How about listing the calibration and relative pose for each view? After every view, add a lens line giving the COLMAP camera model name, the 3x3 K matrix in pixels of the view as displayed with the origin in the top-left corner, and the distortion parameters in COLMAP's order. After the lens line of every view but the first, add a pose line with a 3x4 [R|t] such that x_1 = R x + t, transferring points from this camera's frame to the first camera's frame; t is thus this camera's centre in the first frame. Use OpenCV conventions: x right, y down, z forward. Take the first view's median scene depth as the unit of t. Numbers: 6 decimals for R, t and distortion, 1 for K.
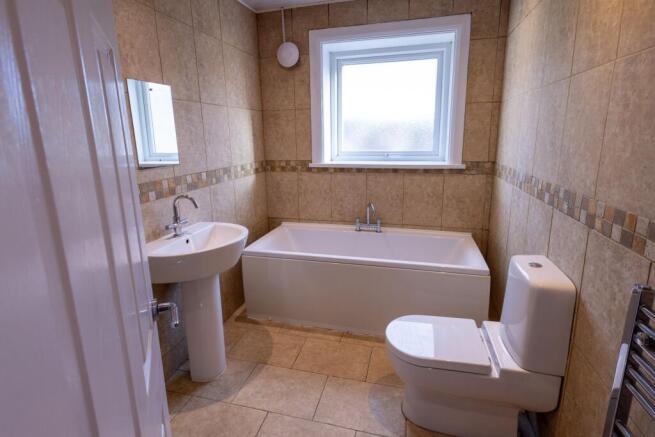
lens RADIAL K [[330.5, 0, 327.4], [0, 330.5, 198.5], [0, 0, 1]] dist [-0.000984, 0.000057]
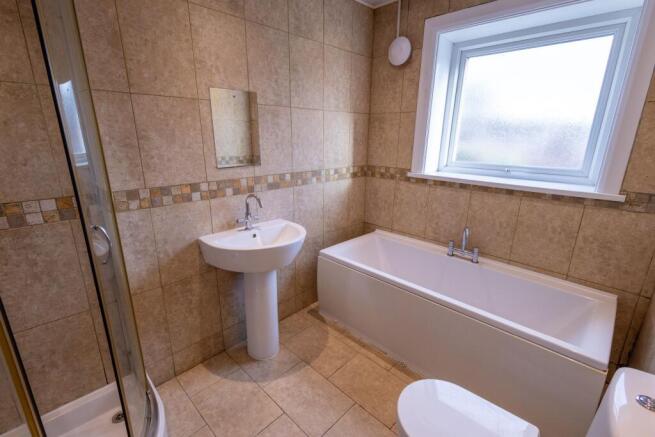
lens RADIAL K [[302.3, 0, 325.5], [0, 302.3, 218.0], [0, 0, 1]] dist [0.001522, 0.000441]
pose [[0.867568, 0.160485, -0.470714, 0.181203], [-0.122255, 0.986279, 0.110935, -0.051174], [0.482059, -0.038697, 0.875284, 0.160768]]
